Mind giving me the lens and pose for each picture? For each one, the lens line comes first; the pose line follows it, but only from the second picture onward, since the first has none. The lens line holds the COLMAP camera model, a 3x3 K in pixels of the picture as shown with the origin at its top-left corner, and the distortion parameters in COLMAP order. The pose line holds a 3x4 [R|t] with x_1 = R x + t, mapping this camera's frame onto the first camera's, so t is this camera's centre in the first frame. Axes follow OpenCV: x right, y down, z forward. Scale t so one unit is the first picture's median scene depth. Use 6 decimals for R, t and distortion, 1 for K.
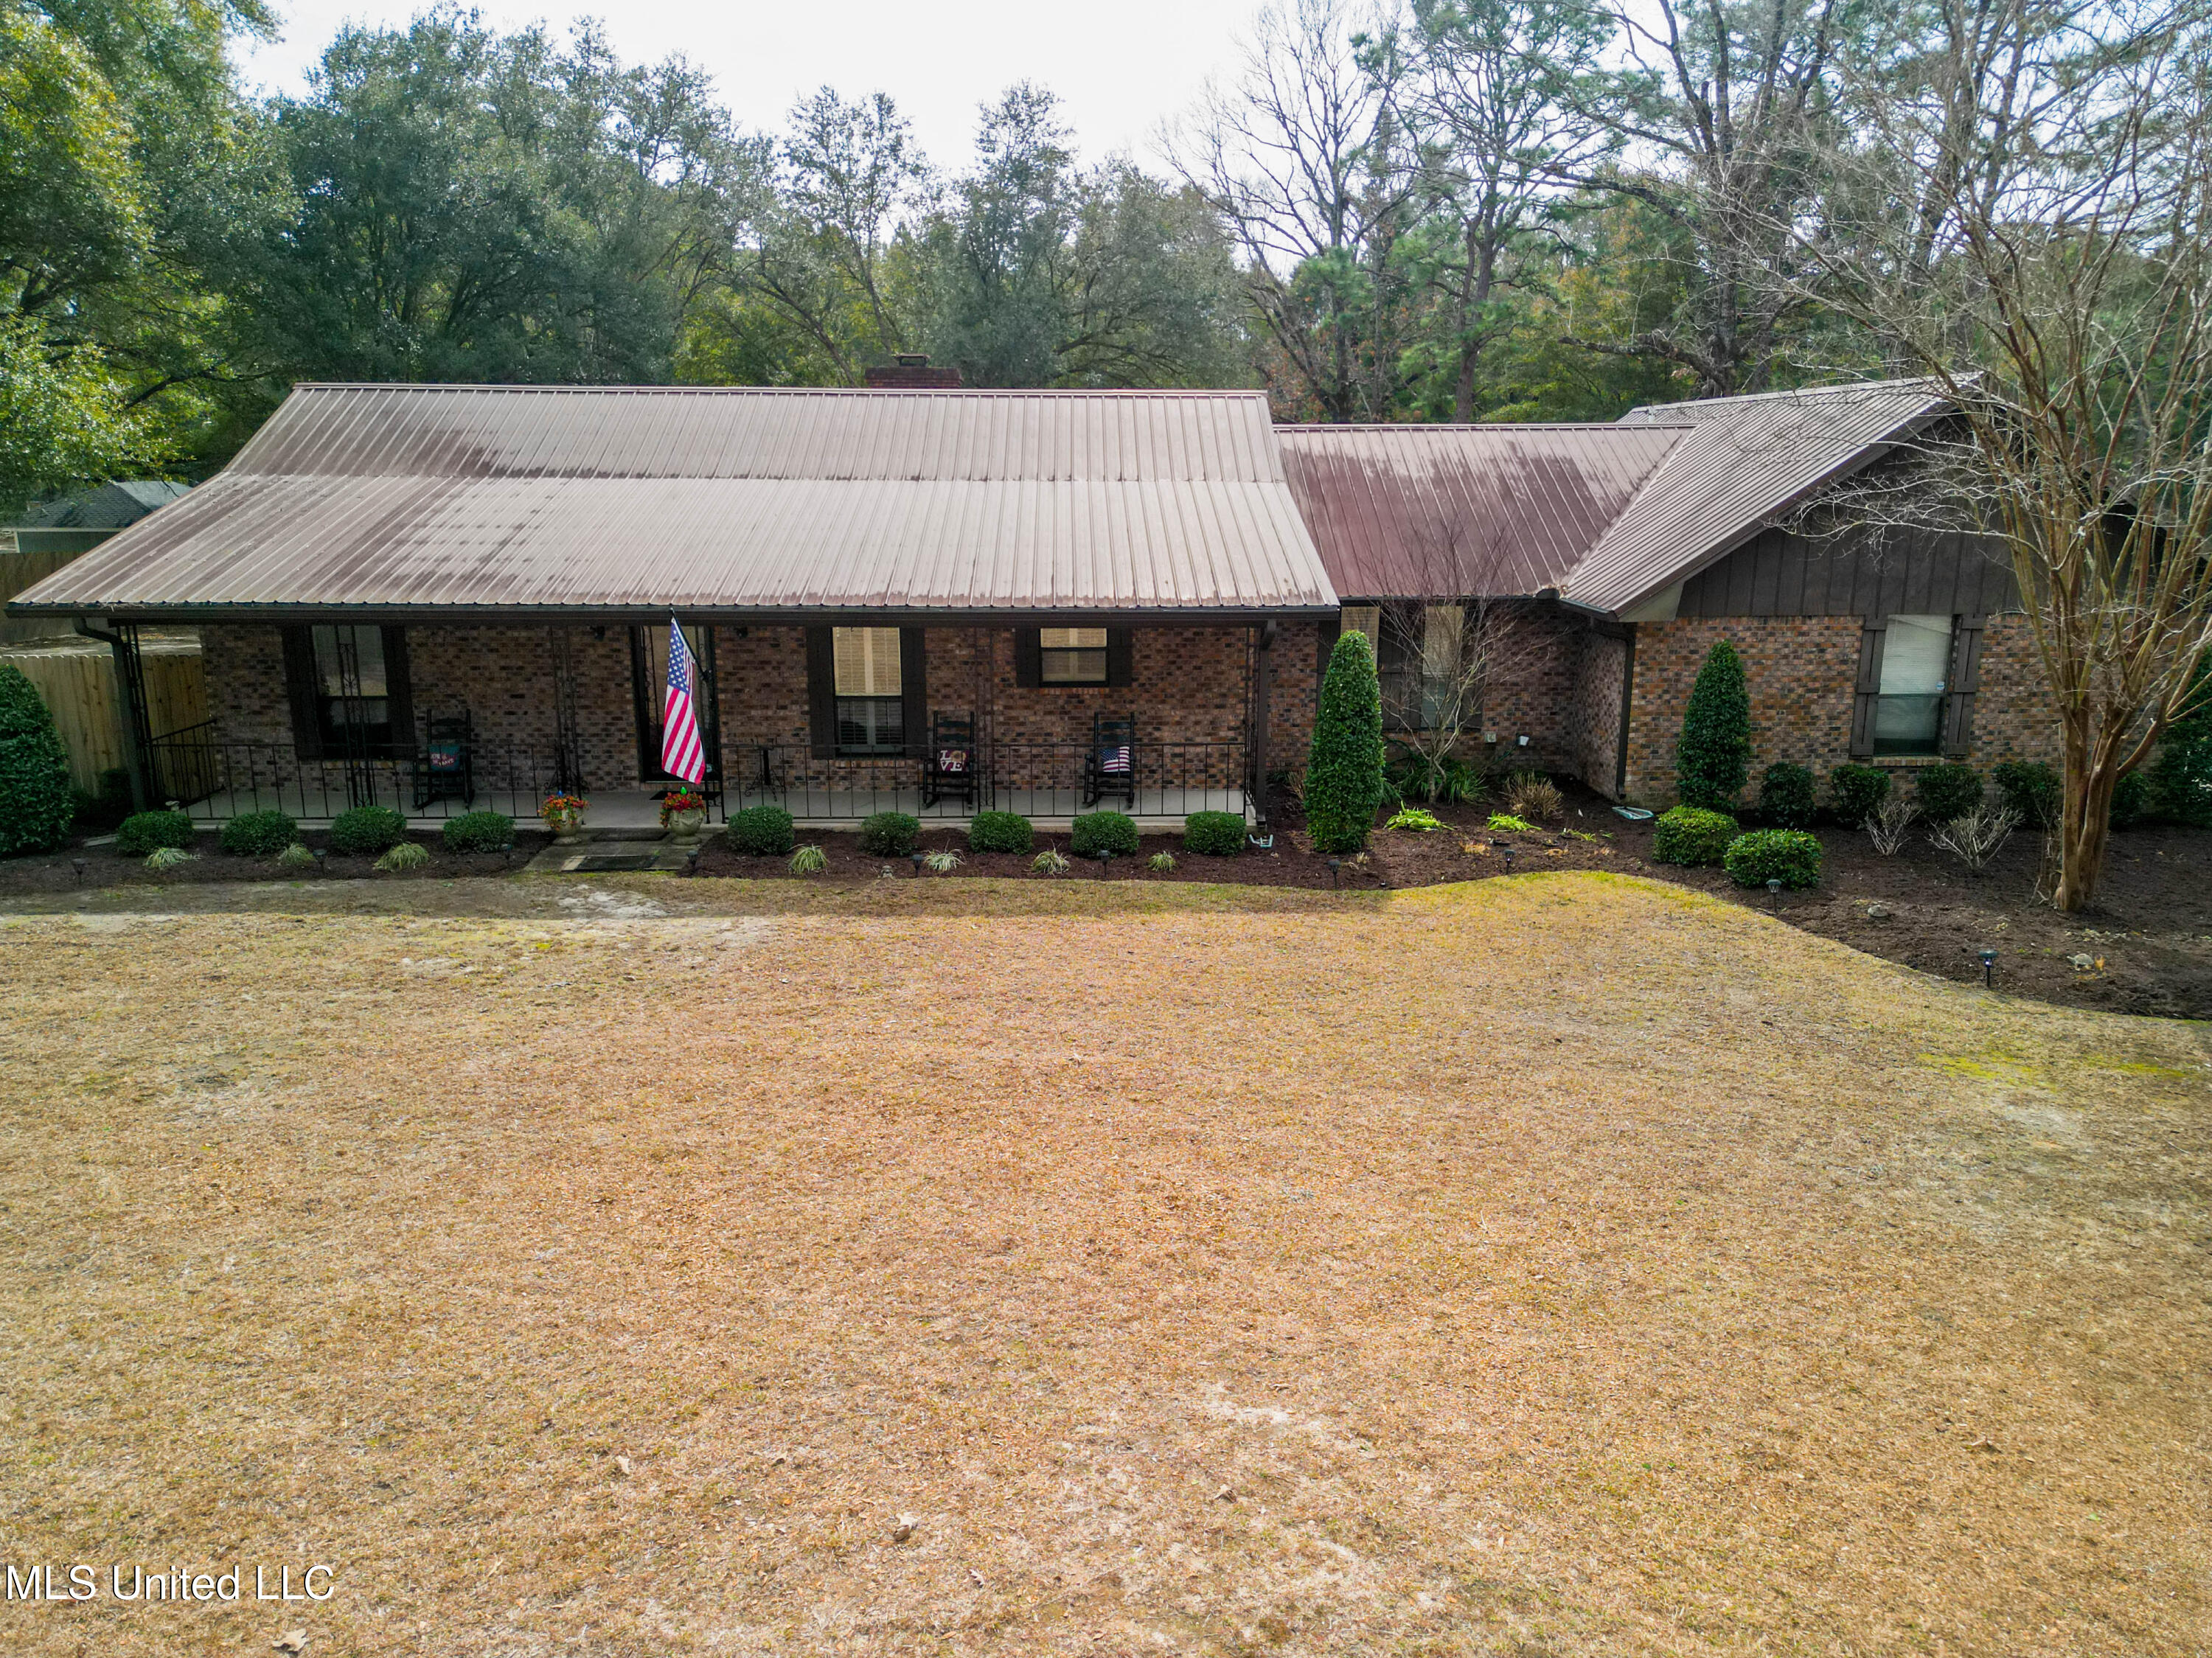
lens RADIAL K [[1534.9, 0, 1106.0], [0, 1534.9, 829.0], [0, 0, 1]] dist [0.061904, -0.042023]
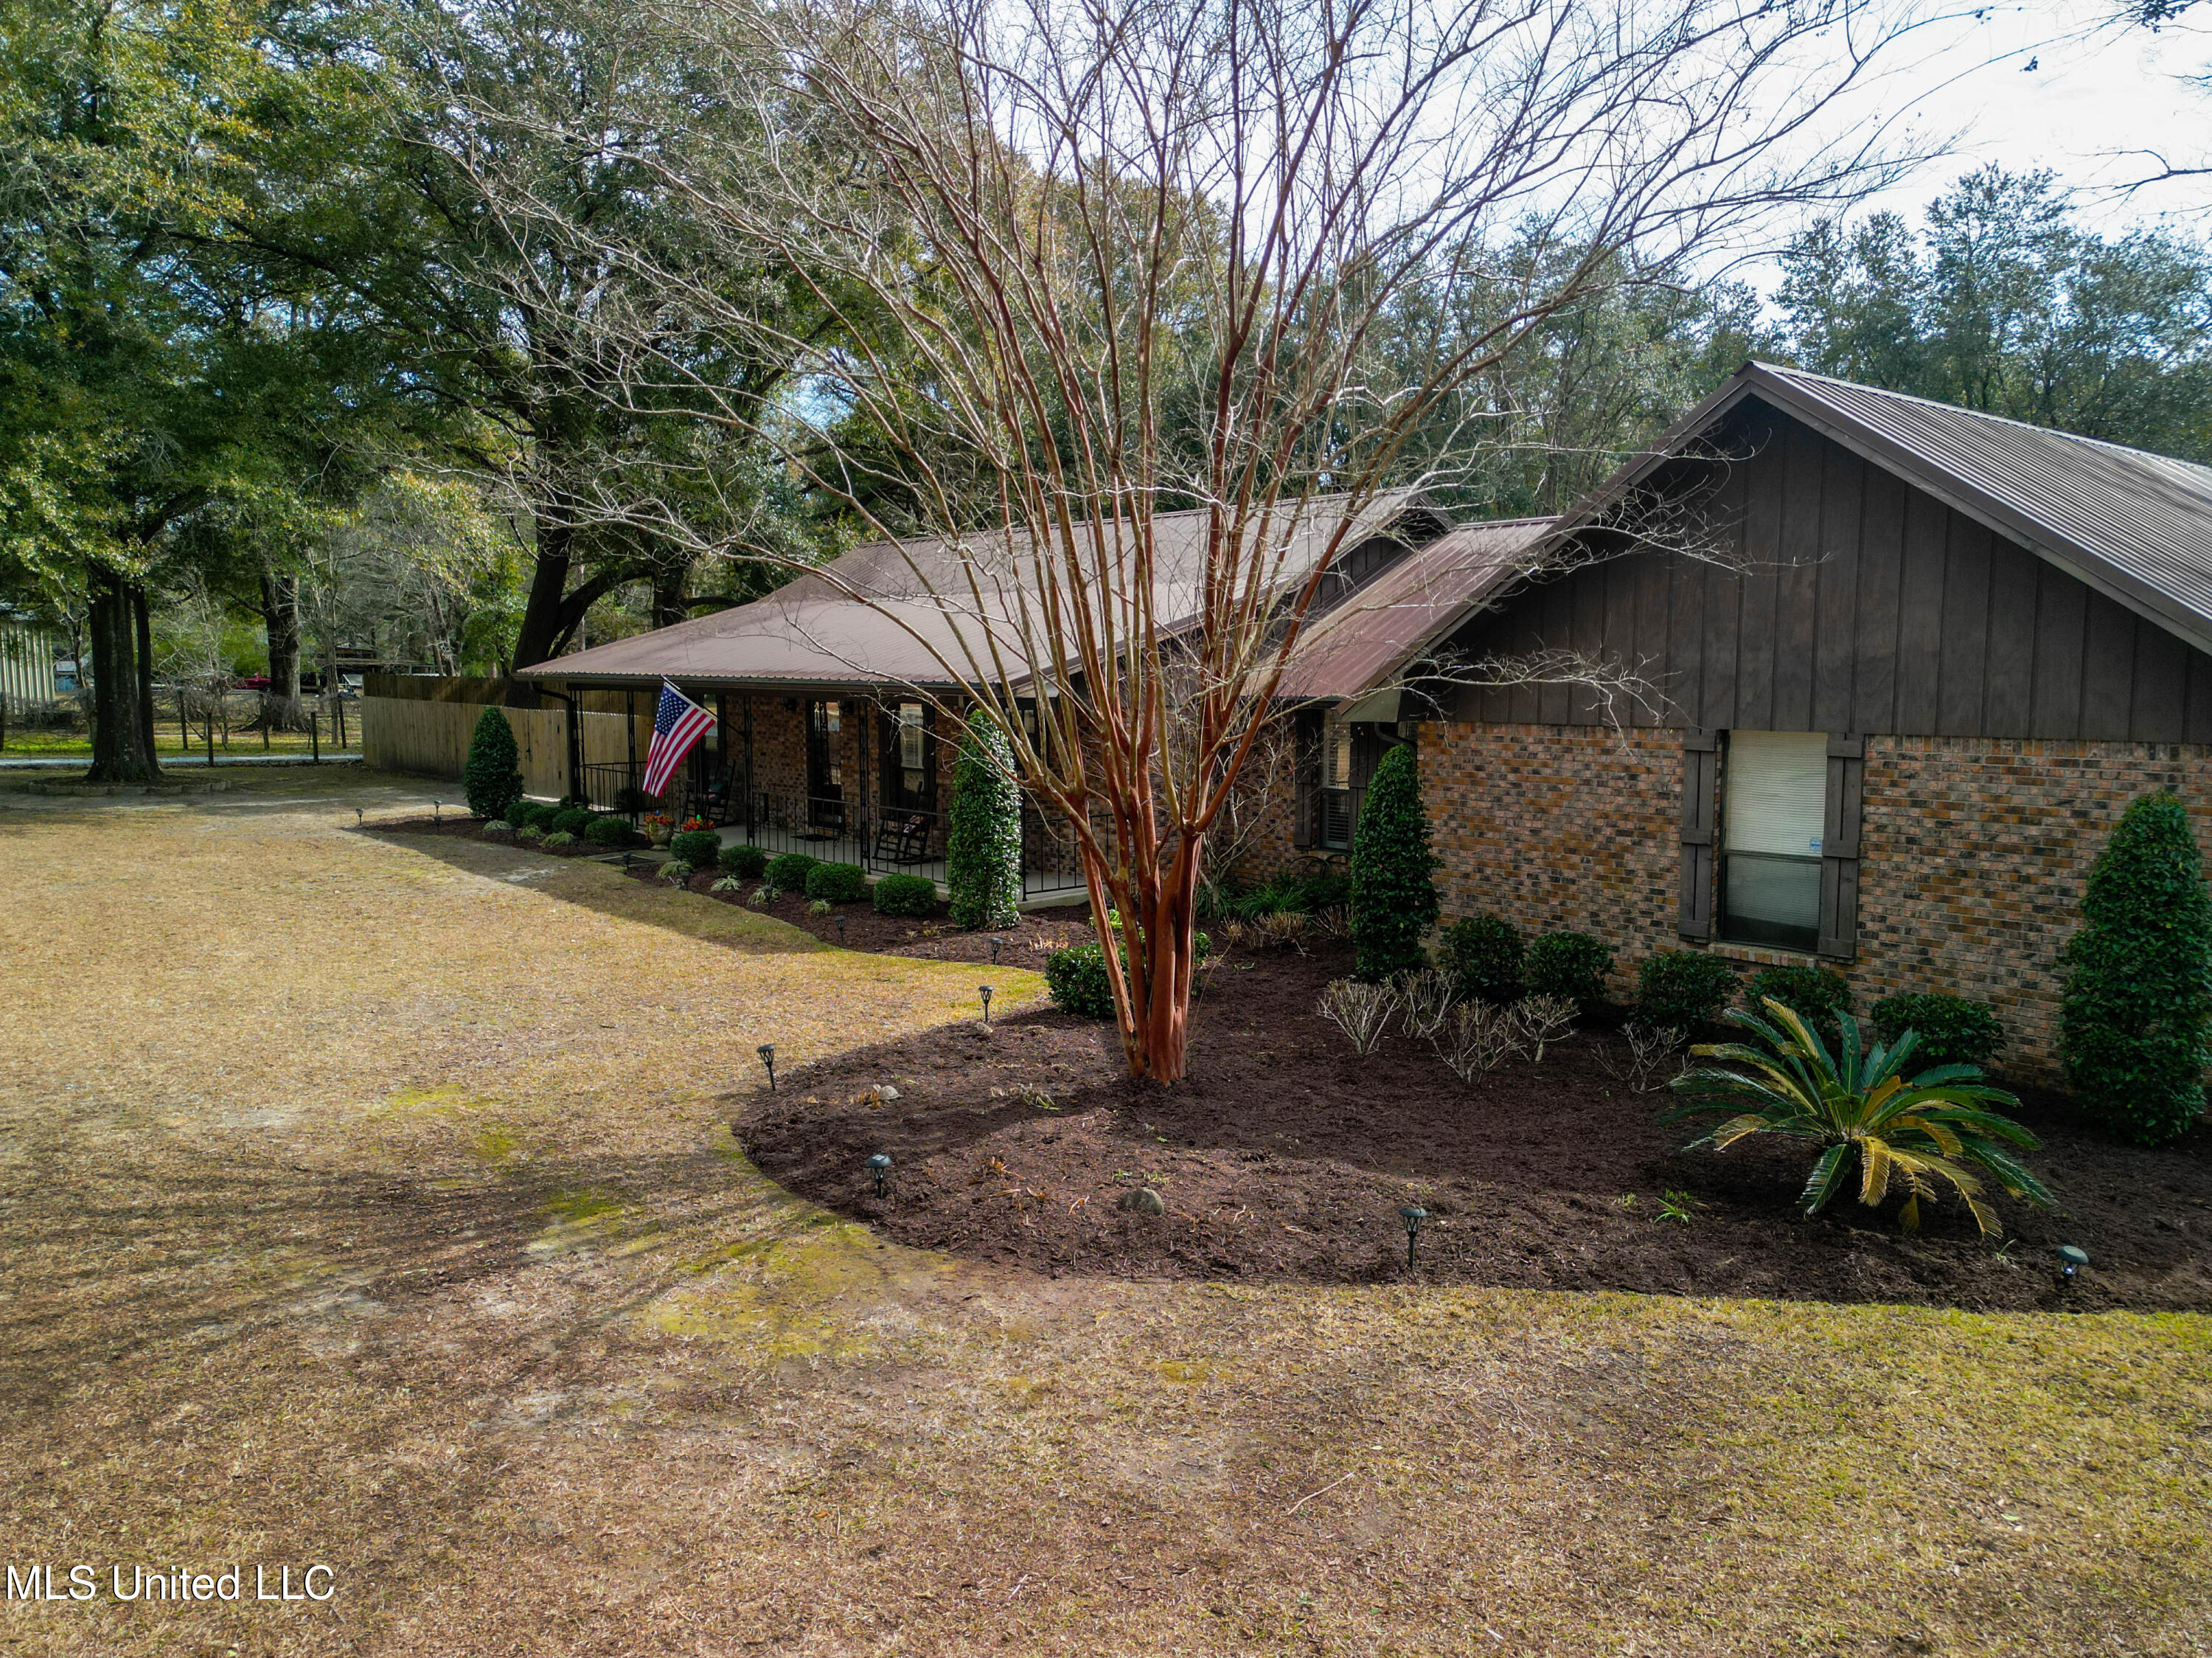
lens RADIAL K [[1534.9, 0, 1106.0], [0, 1534.9, 829.0], [0, 0, 1]] dist [0.061904, -0.042023]
pose [[0.632121, 0.083933, -0.770311, 0.843930], [-0.179242, 0.982992, -0.039980, -0.020817], [0.753854, 0.163345, 0.636414, 0.375918]]
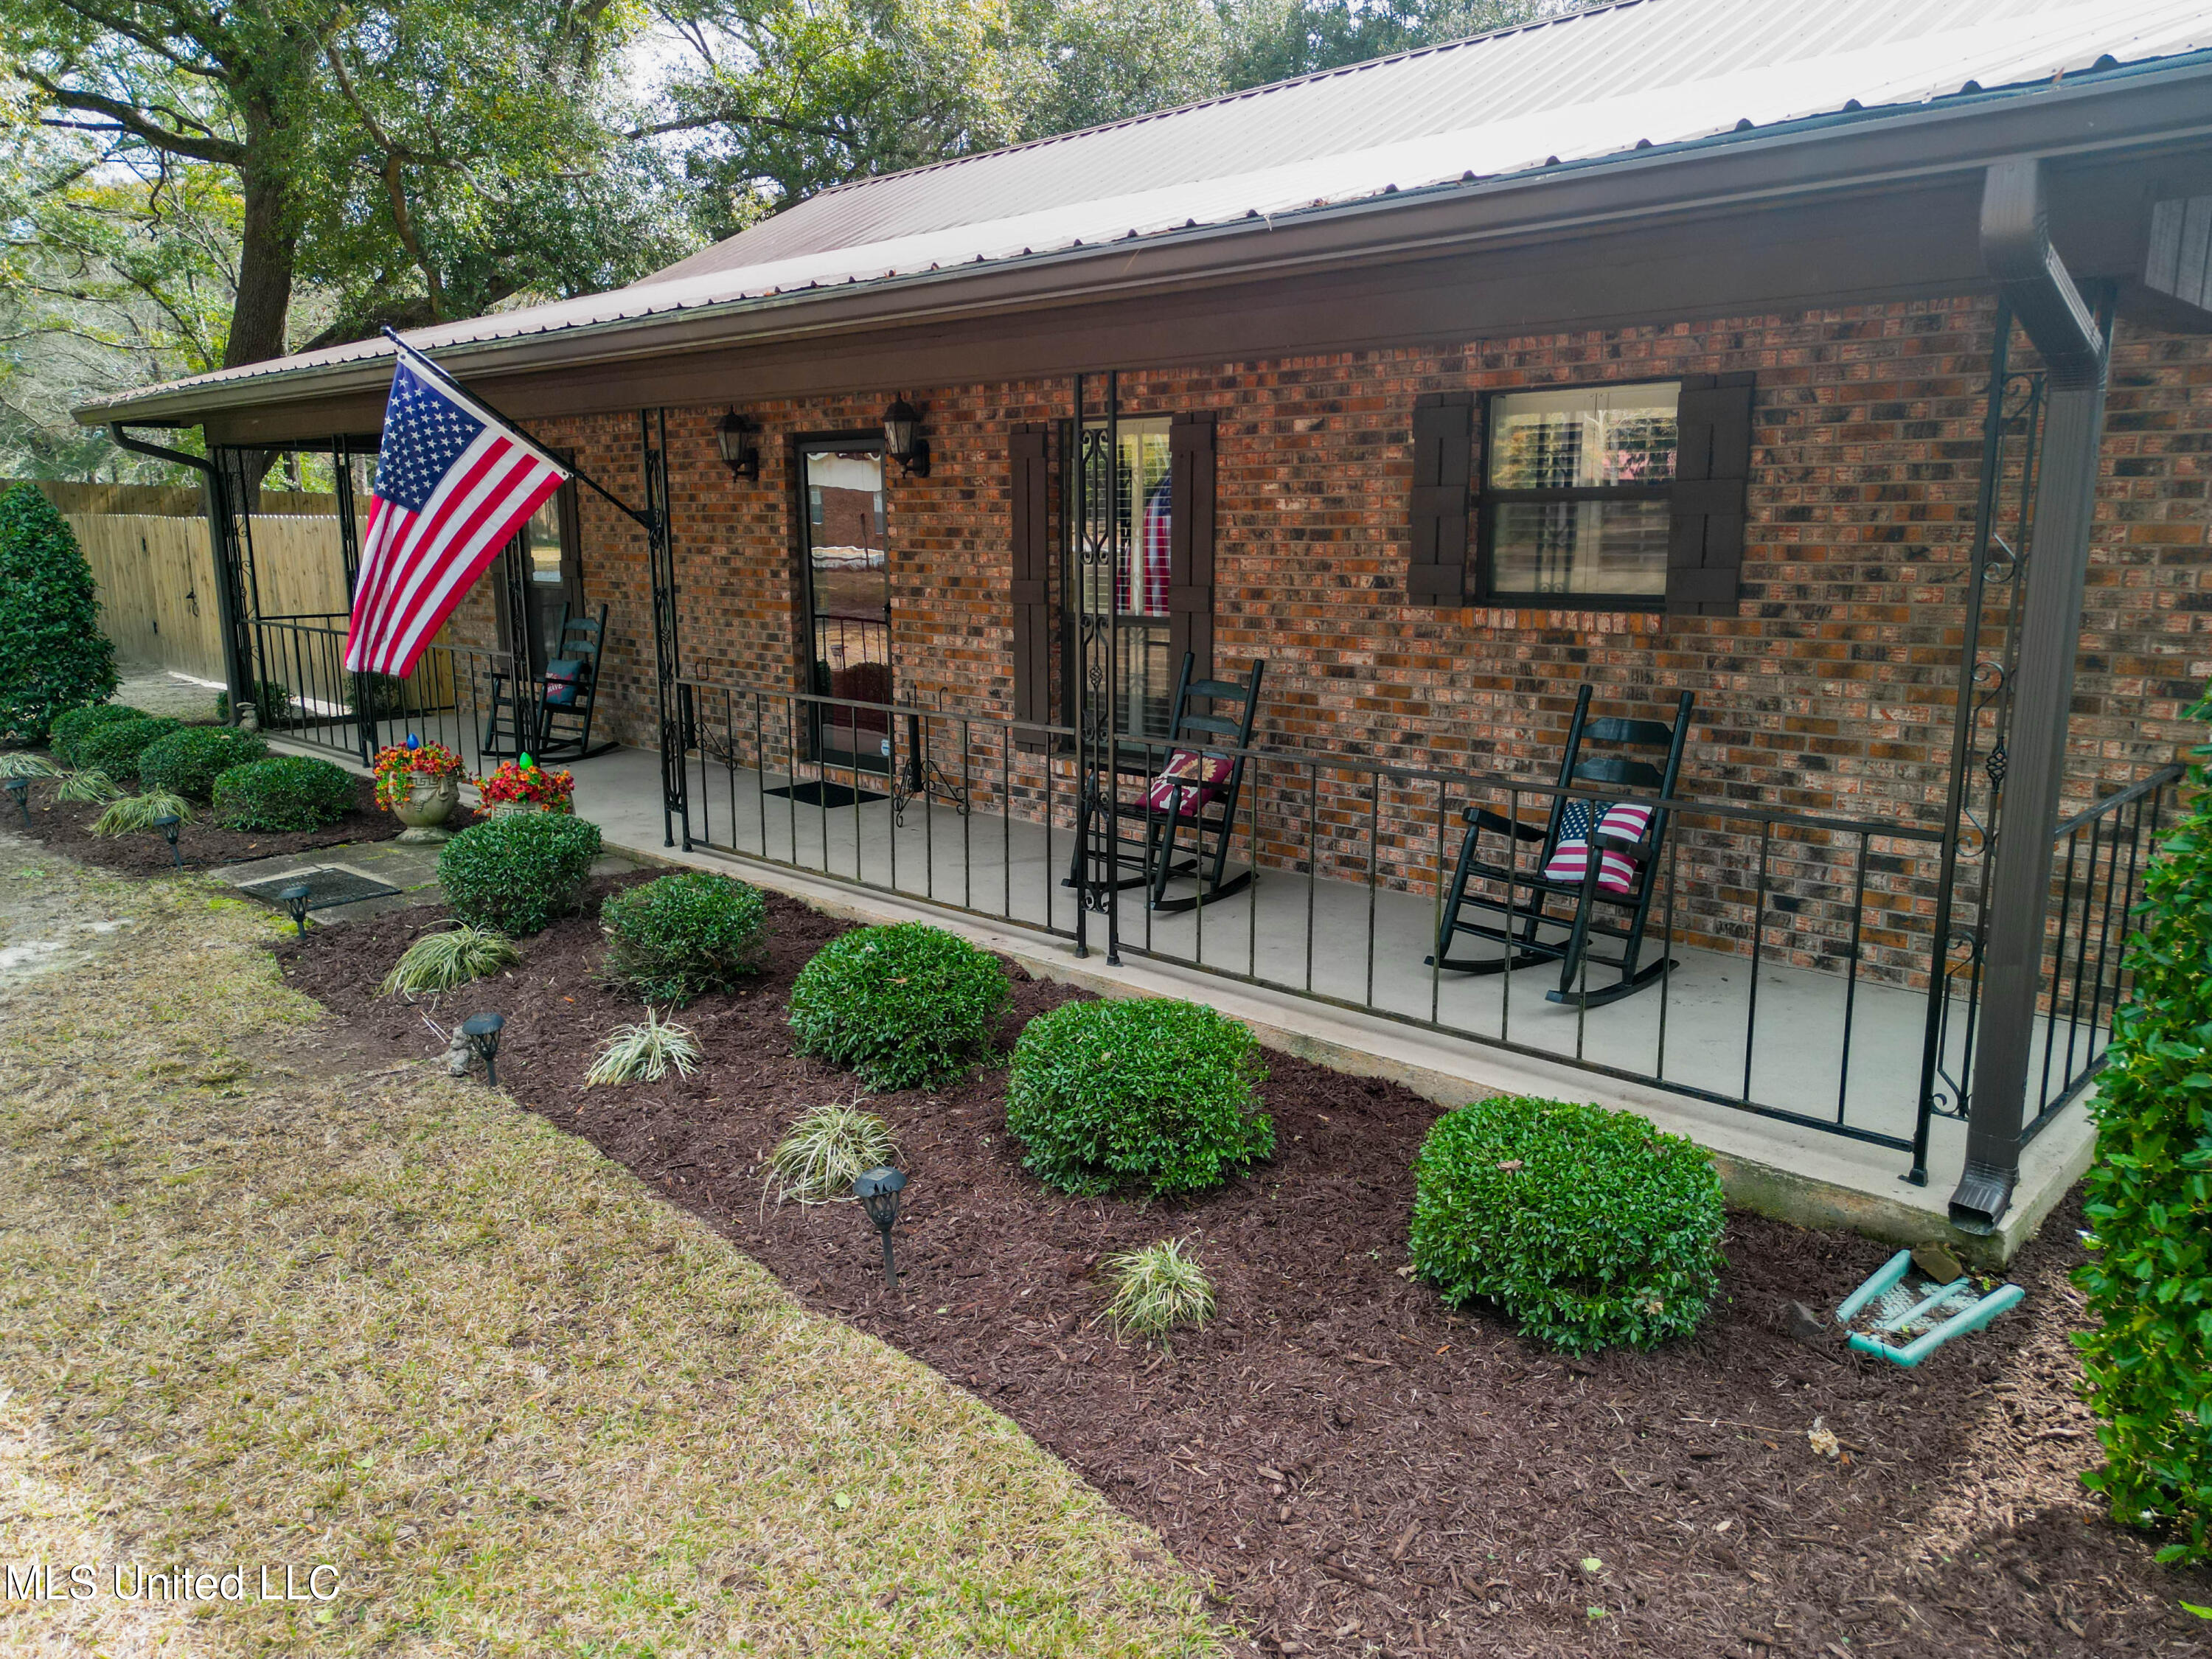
lens RADIAL K [[1535.0, 0, 1106.0], [0, 1535.0, 829.5], [0, 0, 1]] dist [0.061904, -0.042023]
pose [[0.704346, 0.135514, -0.696802, 0.148033], [-0.163471, 0.986191, 0.026554, -0.038563], [0.690778, 0.095203, 0.716772, 0.697736]]
